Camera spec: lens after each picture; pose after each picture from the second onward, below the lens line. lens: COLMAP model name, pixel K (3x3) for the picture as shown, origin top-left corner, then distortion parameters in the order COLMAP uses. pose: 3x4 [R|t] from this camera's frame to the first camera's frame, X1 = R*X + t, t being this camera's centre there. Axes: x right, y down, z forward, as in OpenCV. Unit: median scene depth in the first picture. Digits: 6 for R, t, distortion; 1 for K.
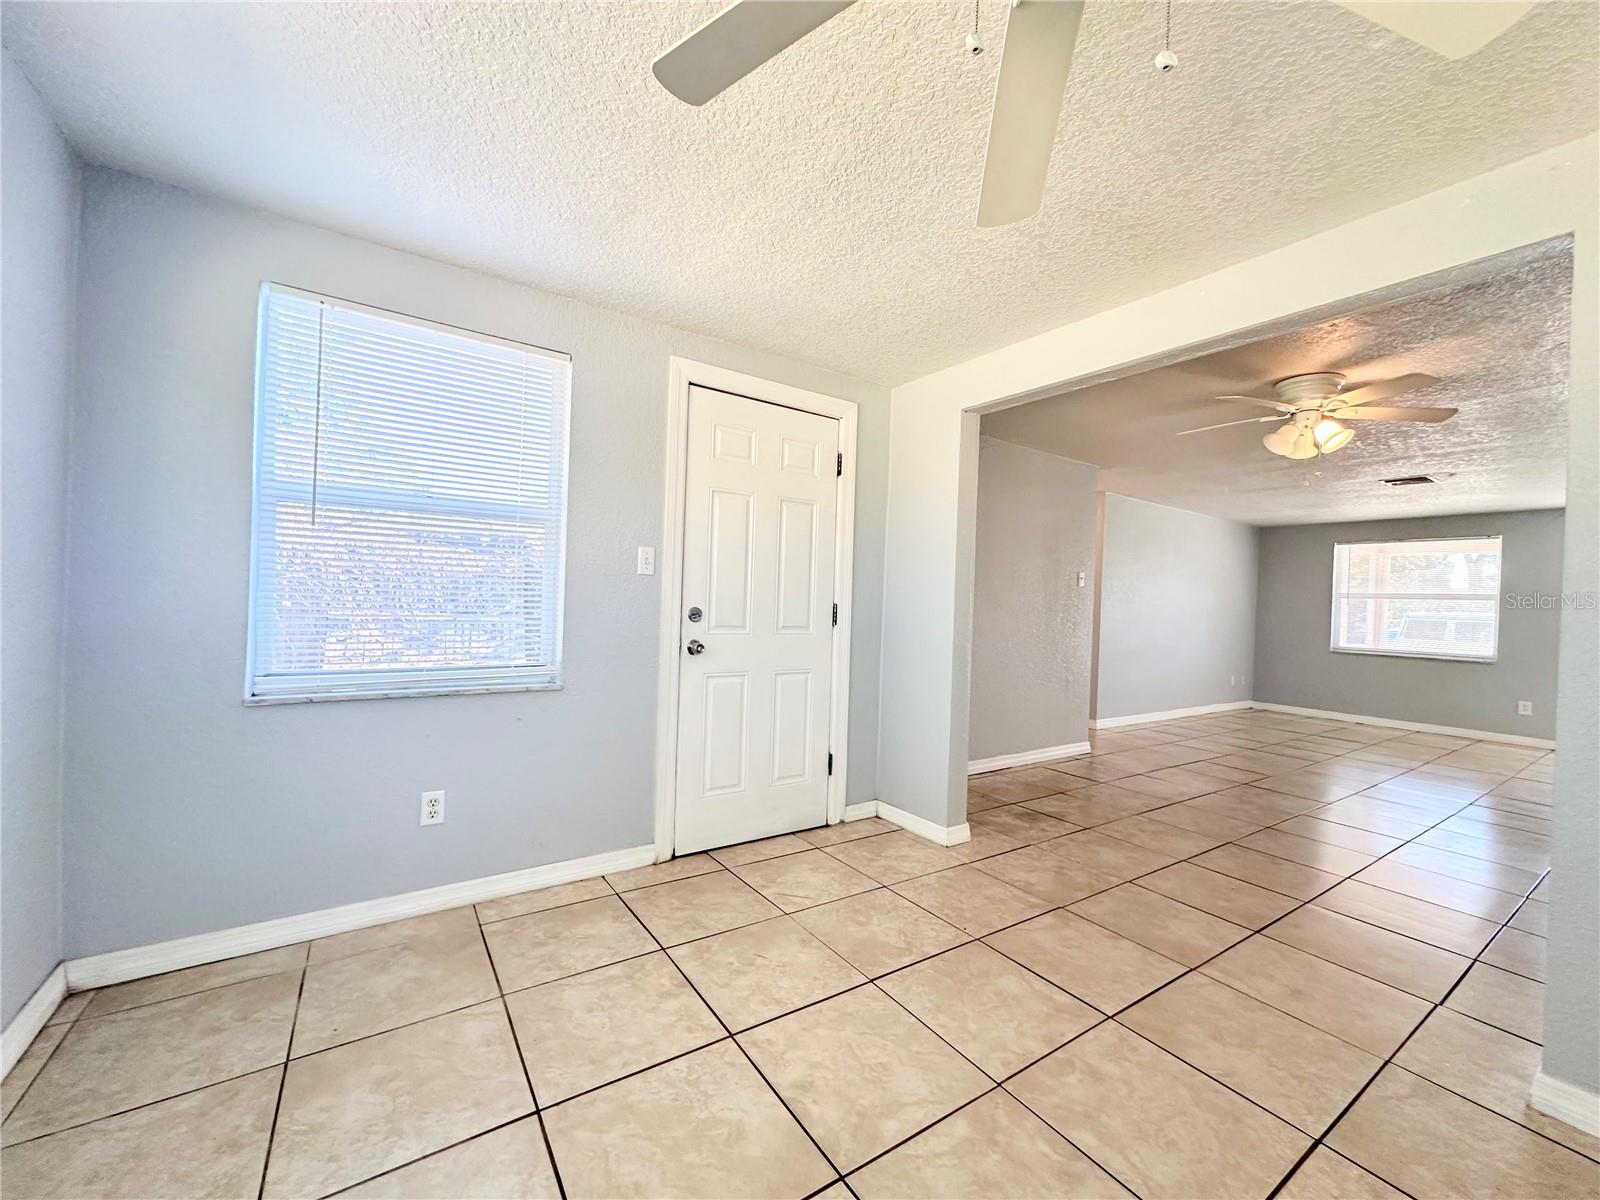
lens RADIAL K [[635.9, 0, 798.5], [0, 635.9, 601.7], [0, 0, 1]] dist [0.000374, -0.000114]
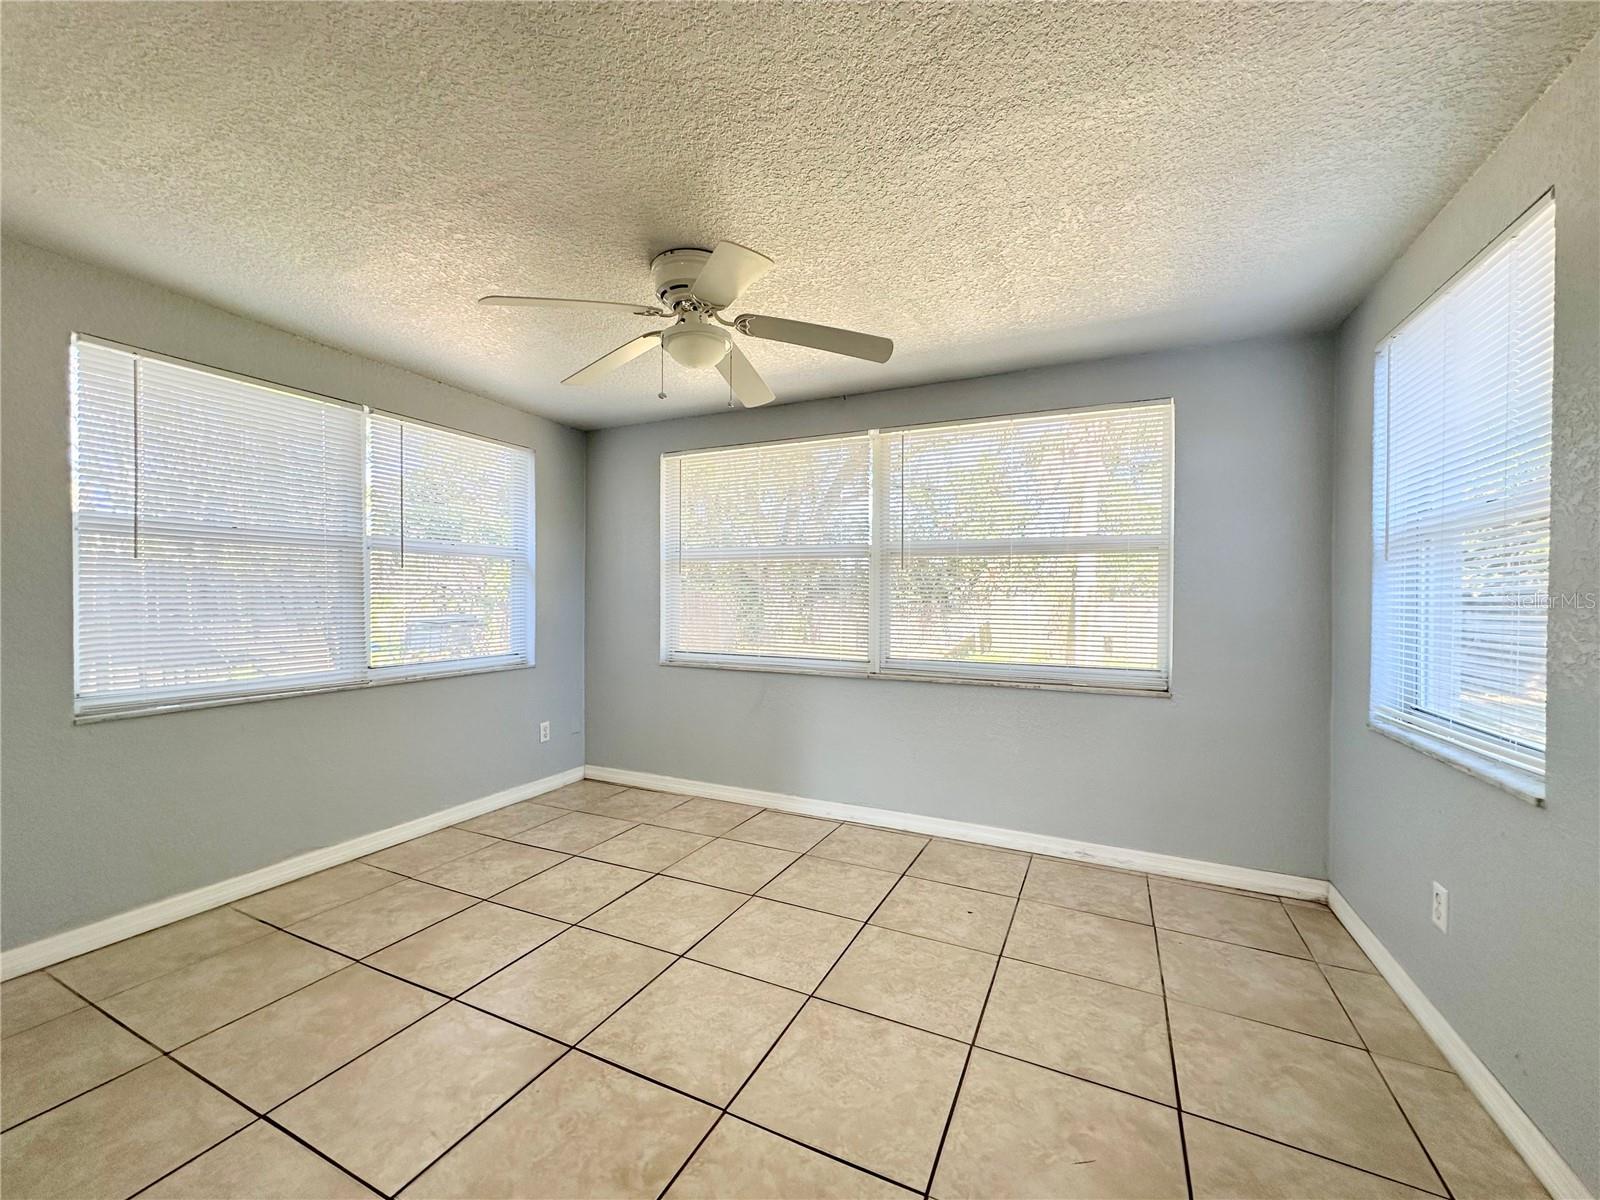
lens RADIAL K [[635.9, 0, 798.5], [0, 635.9, 601.7], [0, 0, 1]] dist [0.000374, -0.000114]
pose [[-0.861774, -0.036313, -0.505991, 0.640136], [-0.037873, 0.999257, -0.007210, -0.011548], [0.505877, 0.012950, -0.862508, 1.635104]]
